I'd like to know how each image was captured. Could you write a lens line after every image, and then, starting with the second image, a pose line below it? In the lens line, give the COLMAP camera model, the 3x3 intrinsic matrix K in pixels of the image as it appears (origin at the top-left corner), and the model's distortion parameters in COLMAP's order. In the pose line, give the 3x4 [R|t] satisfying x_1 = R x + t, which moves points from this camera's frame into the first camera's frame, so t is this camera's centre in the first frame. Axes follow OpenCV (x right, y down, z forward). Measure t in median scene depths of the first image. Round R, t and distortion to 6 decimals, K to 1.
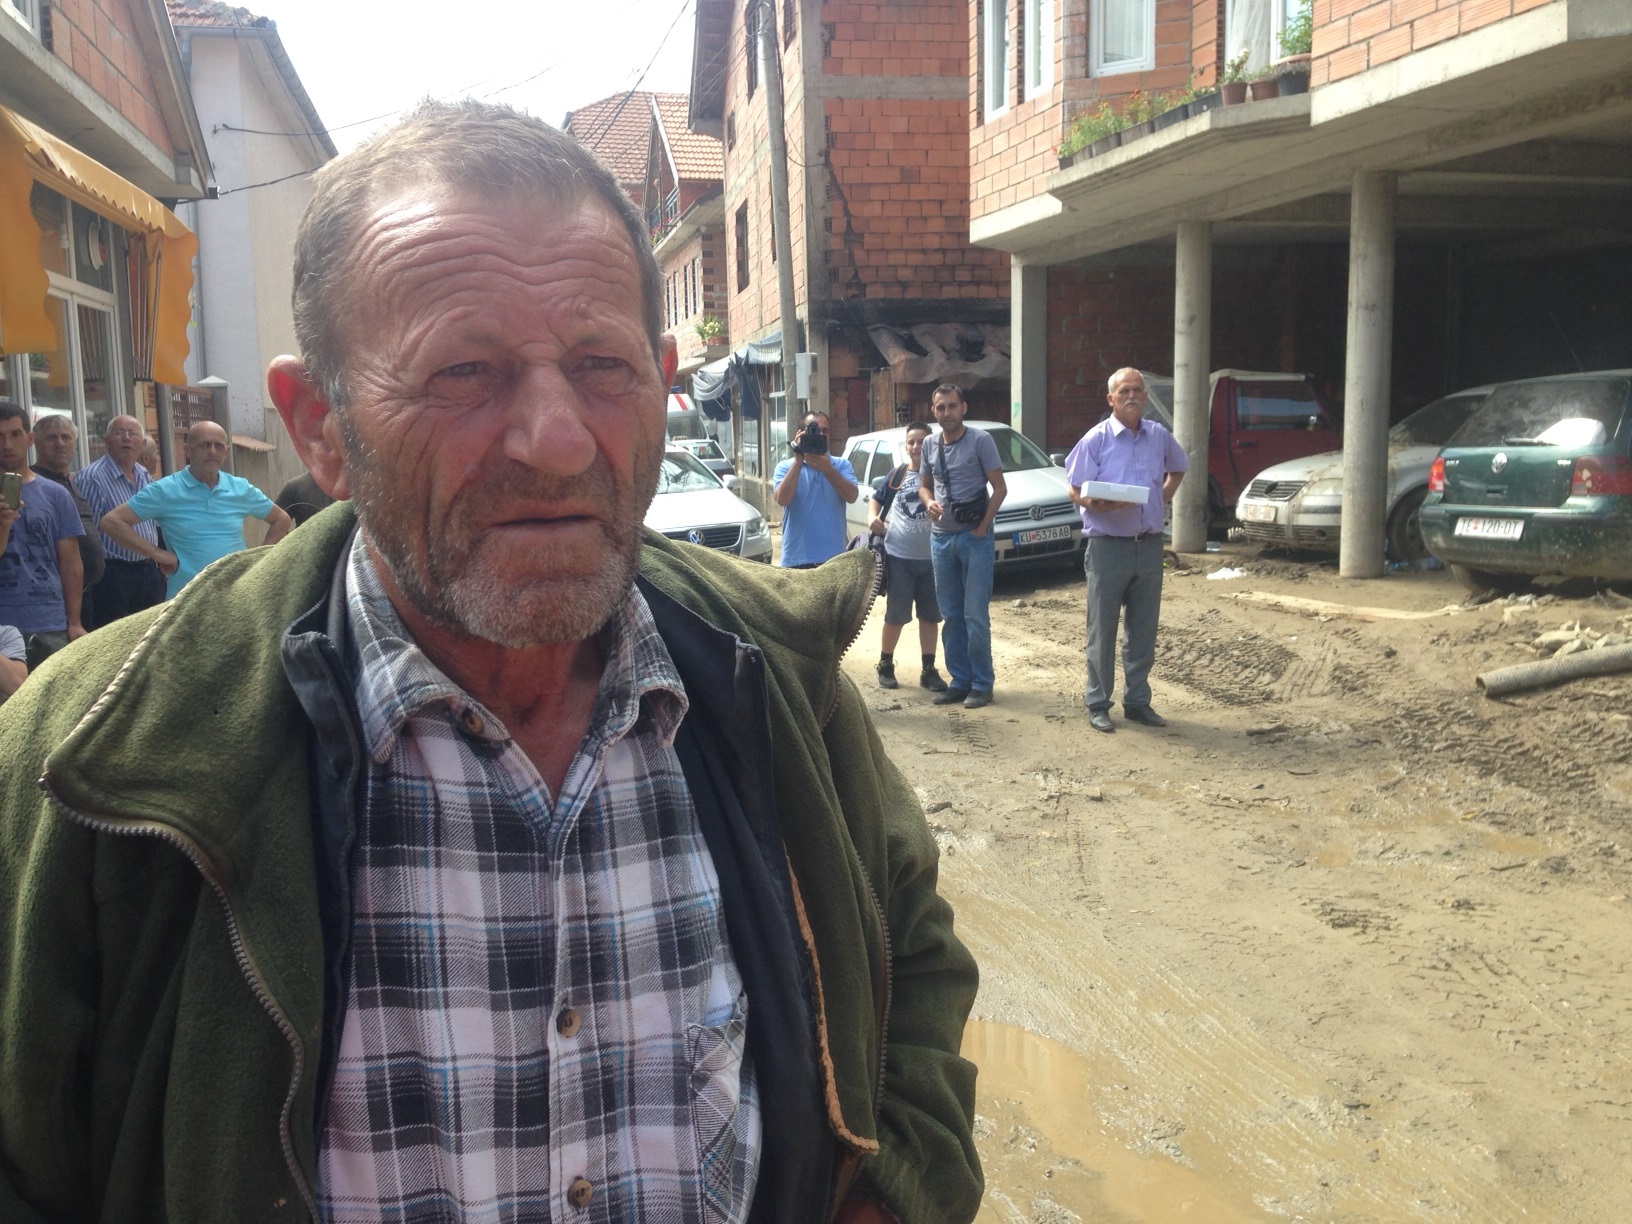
lens RADIAL K [[1536.8, 0, 816.6], [0, 1536.8, 612.0], [0, 0, 1]] dist [0.046951, 0.000000]
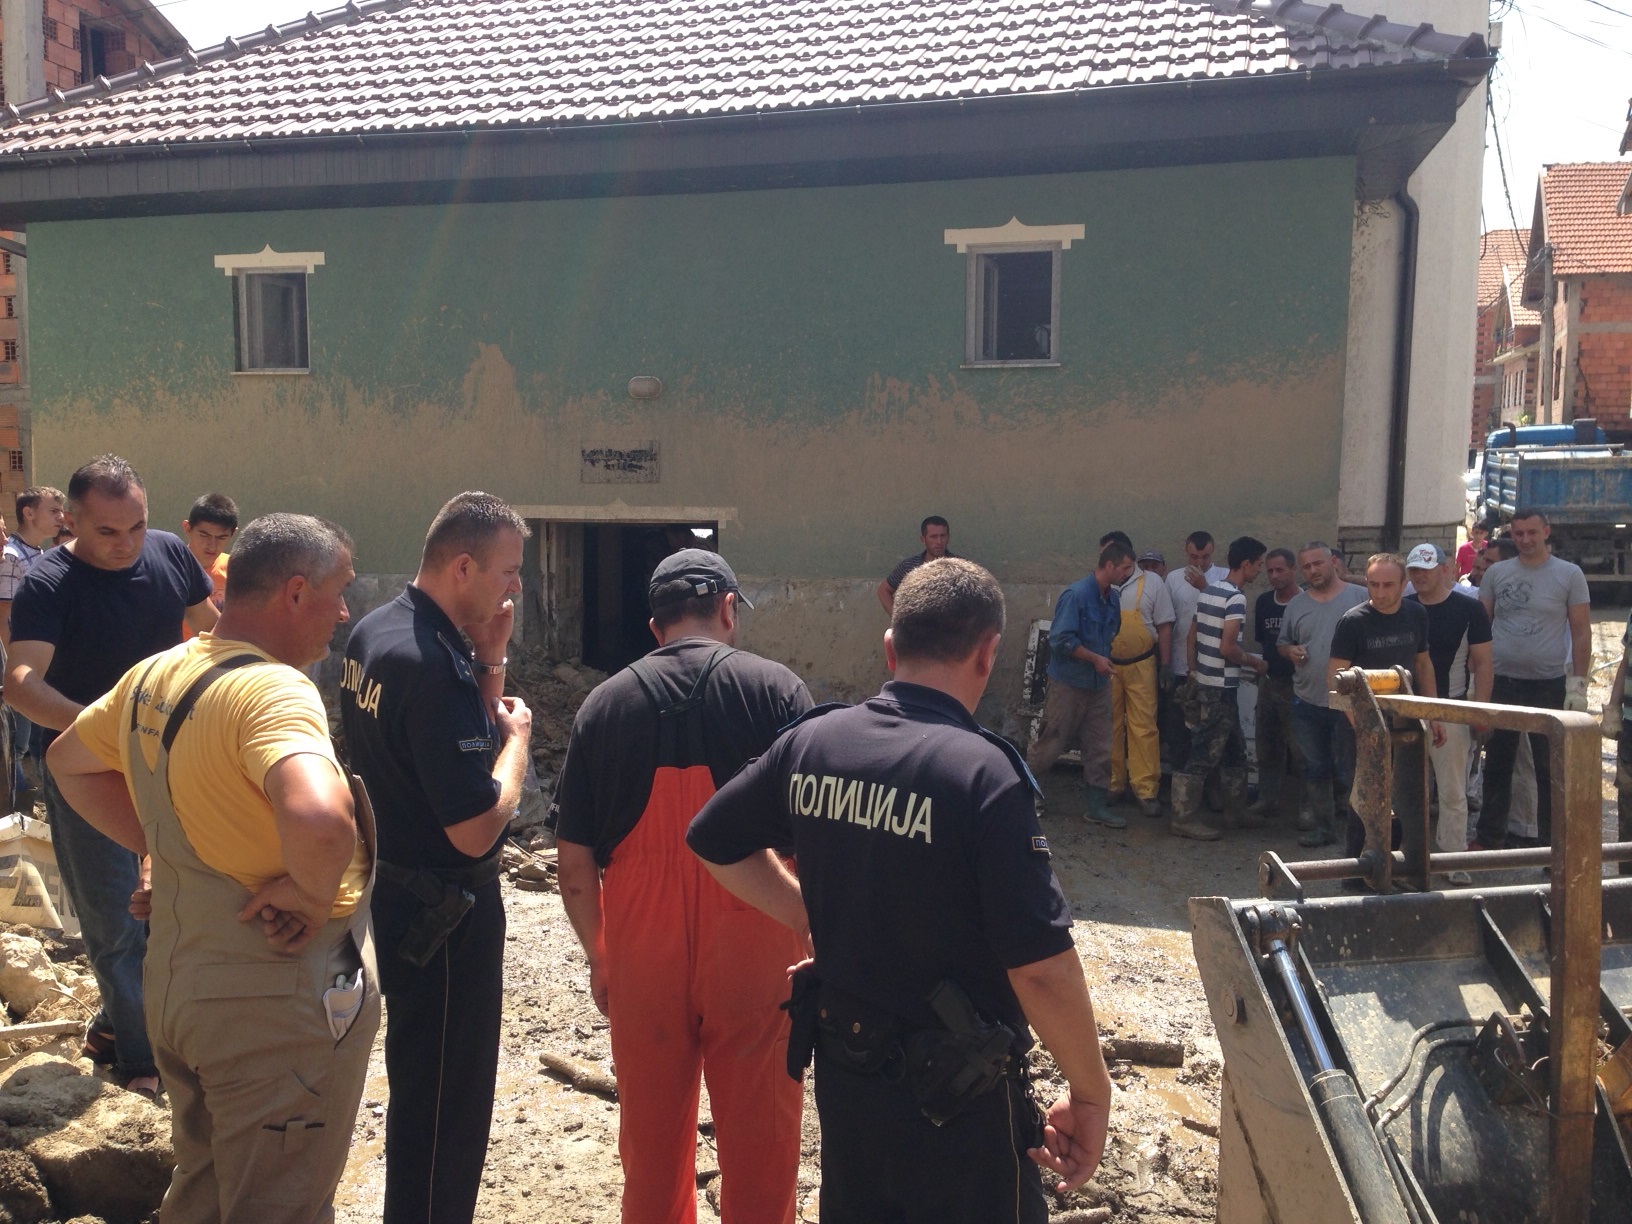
lens RADIAL K [[1536.8, 0, 816.7], [0, 1536.8, 617.4], [0, 0, 1]] dist [0.046951, 0.000000]
pose [[0.866046, 0.077268, -0.493958, 0.177760], [-0.079375, 0.996704, 0.016746, 0.089898], [0.493624, 0.024705, 0.869325, -1.285581]]
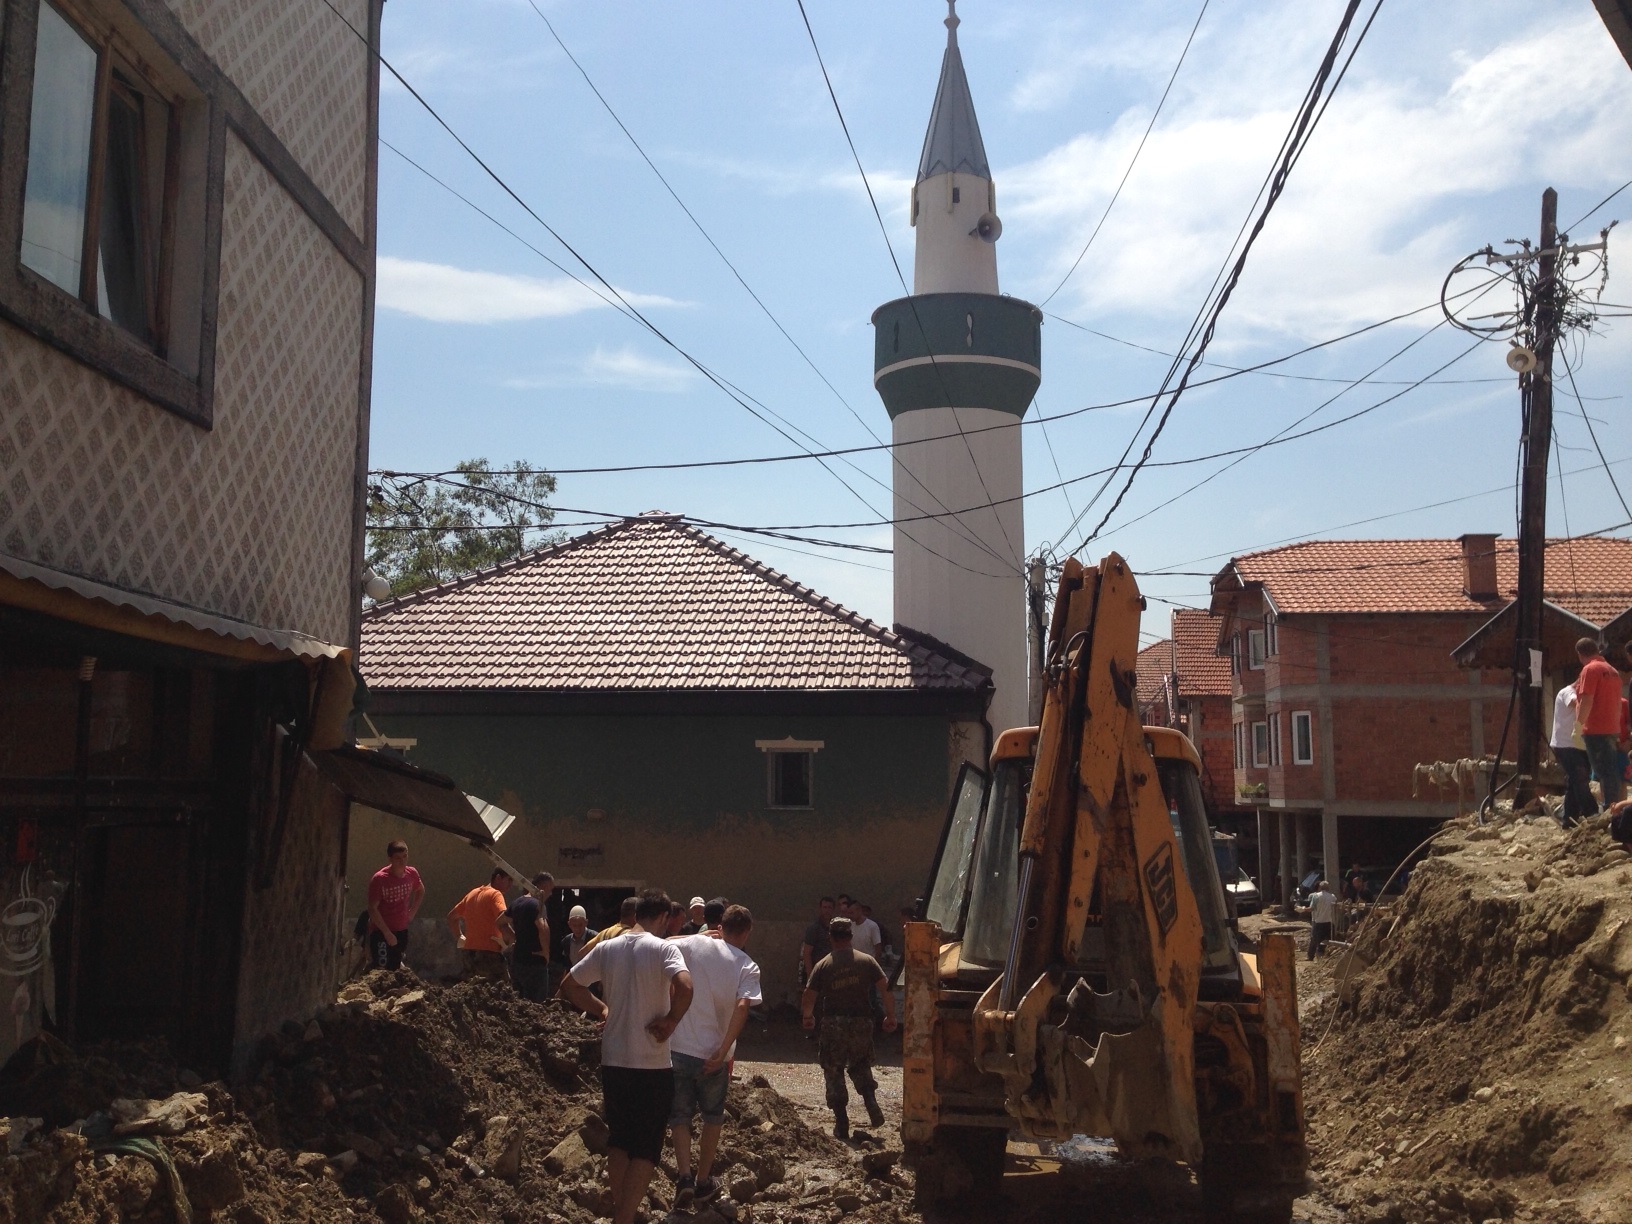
lens RADIAL K [[1536.8, 0, 809.6], [0, 1536.8, 614.7], [0, 0, 1]] dist [0.046951, 0.000000]
pose [[0.929878, -0.015534, -0.367539, 0.363142], [-0.071760, 0.972255, -0.222644, 0.111261], [0.360800, 0.233407, 0.902964, -1.754850]]
